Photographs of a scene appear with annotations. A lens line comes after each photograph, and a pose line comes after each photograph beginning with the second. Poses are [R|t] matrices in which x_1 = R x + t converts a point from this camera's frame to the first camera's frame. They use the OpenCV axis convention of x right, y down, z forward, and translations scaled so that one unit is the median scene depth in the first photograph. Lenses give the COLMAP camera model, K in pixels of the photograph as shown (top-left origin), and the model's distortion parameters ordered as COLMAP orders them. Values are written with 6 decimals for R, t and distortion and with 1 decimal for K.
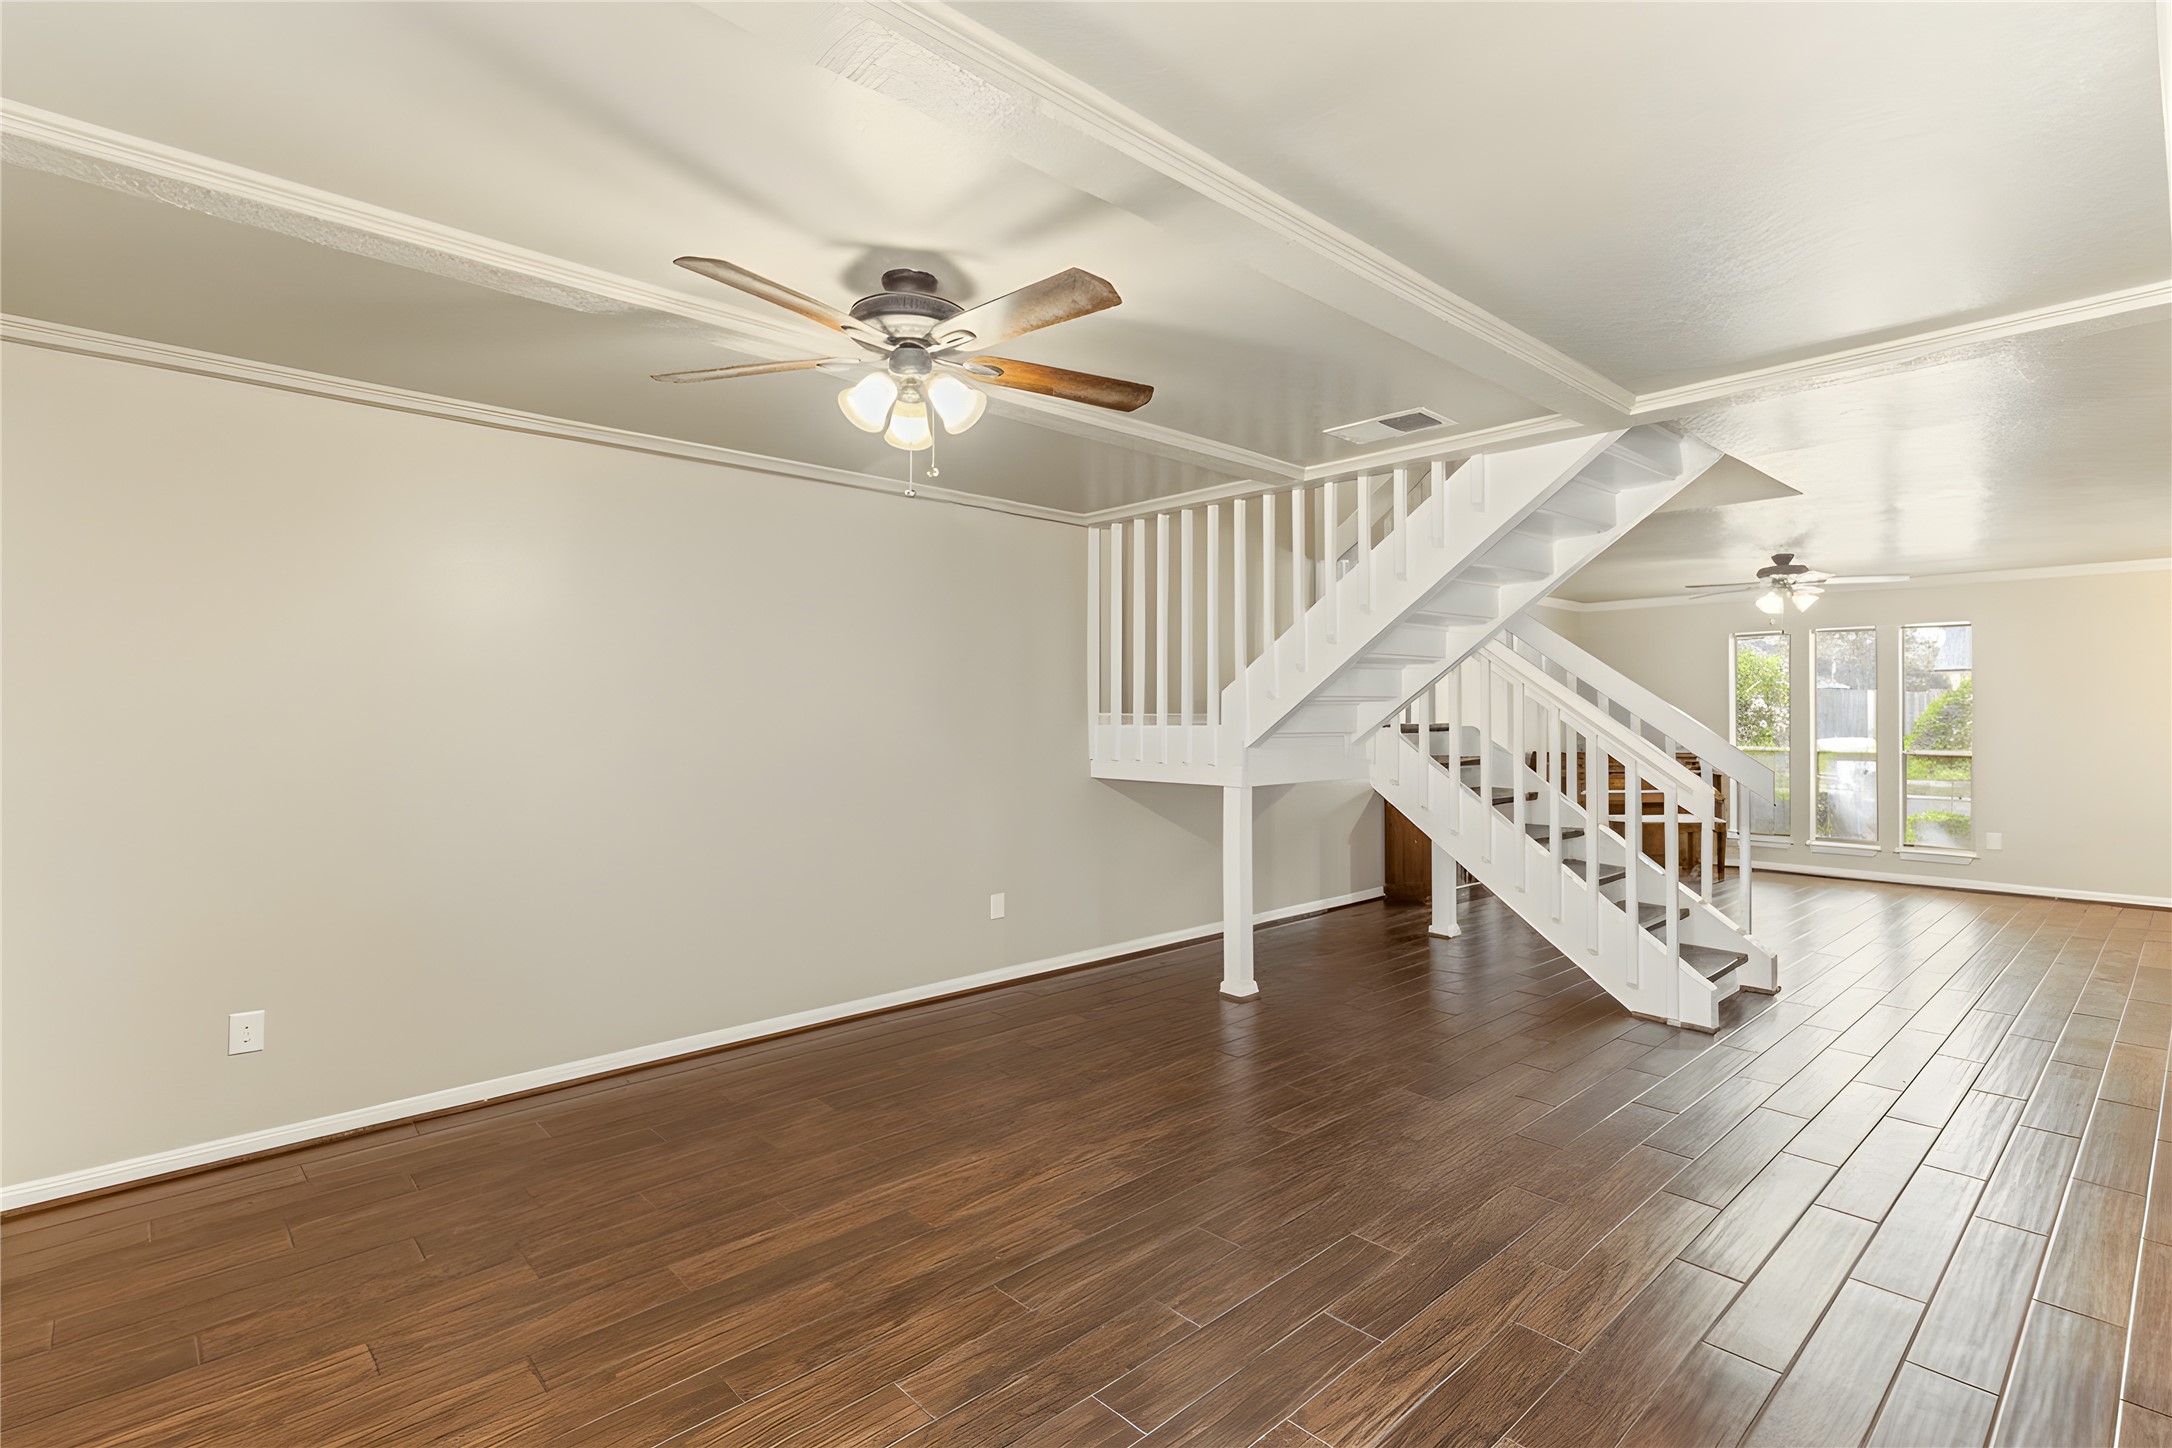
lens RADIAL K [[1028.4, 0, 1087.8], [0, 1028.4, 714.0], [0, 0, 1]] dist [0.004942, 0.000503]
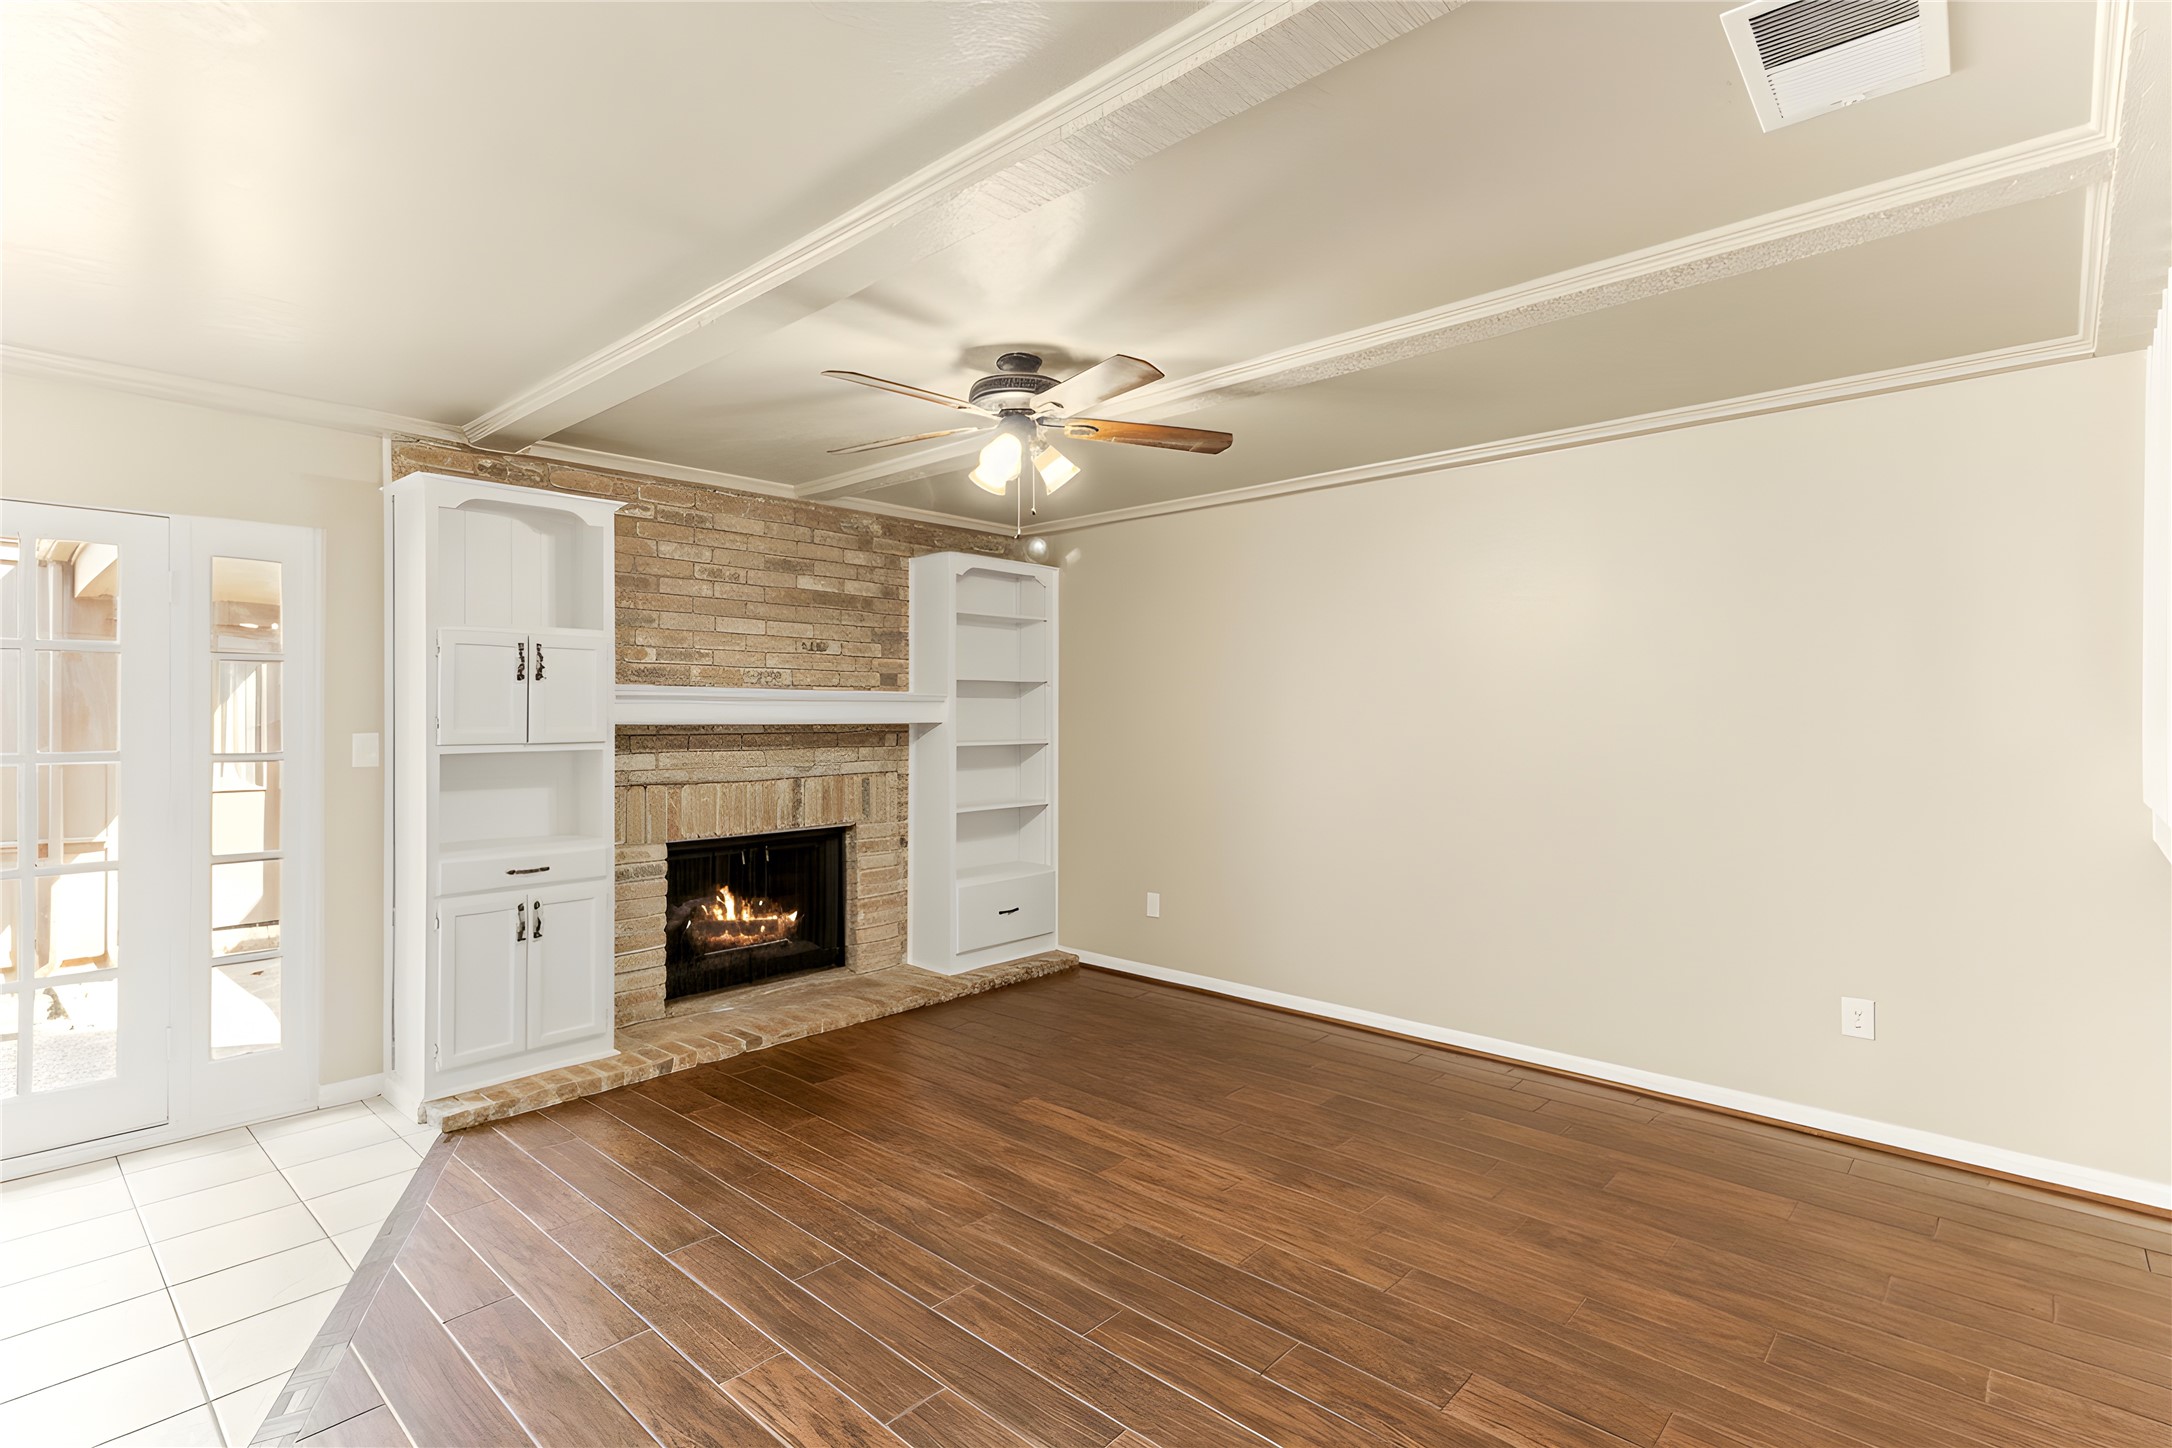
lens RADIAL K [[1028.4, 0, 1090.8], [0, 1028.4, 712.2], [0, 0, 1]] dist [0.004942, 0.000503]
pose [[0.087049, 0.007515, -0.996176, 0.999890], [-0.002798, 0.999969, 0.007299, -0.011427], [0.996200, 0.002152, 0.087067, 0.926687]]
